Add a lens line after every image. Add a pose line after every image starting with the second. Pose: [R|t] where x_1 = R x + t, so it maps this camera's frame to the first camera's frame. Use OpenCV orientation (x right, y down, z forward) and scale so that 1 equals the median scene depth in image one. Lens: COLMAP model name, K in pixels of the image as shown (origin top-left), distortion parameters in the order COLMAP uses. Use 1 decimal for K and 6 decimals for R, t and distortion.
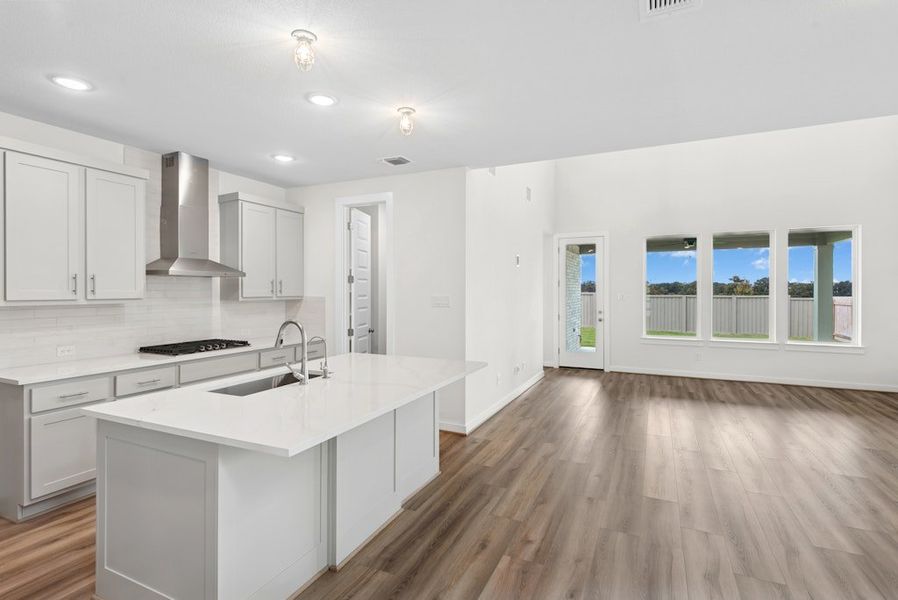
lens RADIAL K [[451.1, 0, 446.0], [0, 451.1, 294.0], [0, 0, 1]] dist [0.011492, -0.000504]
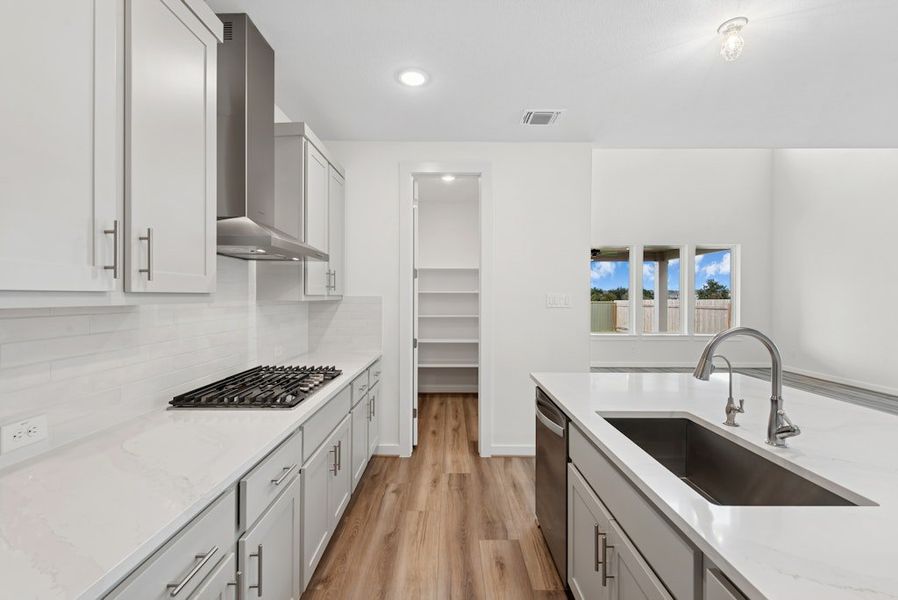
lens RADIAL K [[395.5, 0, 449.0], [0, 395.5, 300.0], [0, 0, 1]] dist [0.001794, -0.000010]
pose [[0.905590, -0.001912, 0.424151, -0.436072], [0.001884, 0.999998, 0.000485, 0.011747], [-0.424151, 0.000360, 0.905591, 0.372089]]
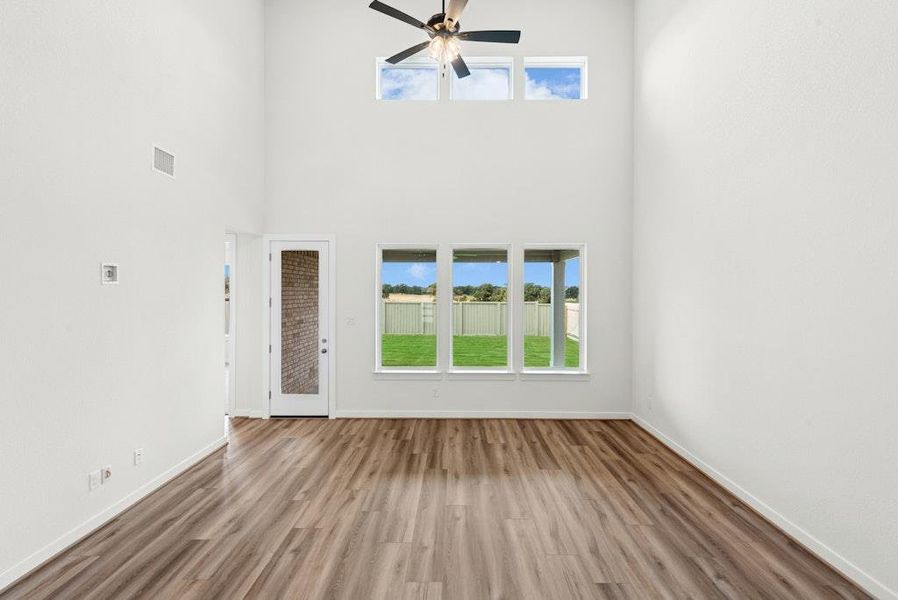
lens RADIAL K [[395.5, 0, 449.0], [0, 395.5, 300.0], [0, 0, 1]] dist [0.001794, -0.000010]
pose [[0.914035, -0.005722, 0.405595, 0.372690], [0.000133, 0.999905, 0.013807, -0.054255], [-0.405635, -0.012567, 0.913949, 0.429664]]
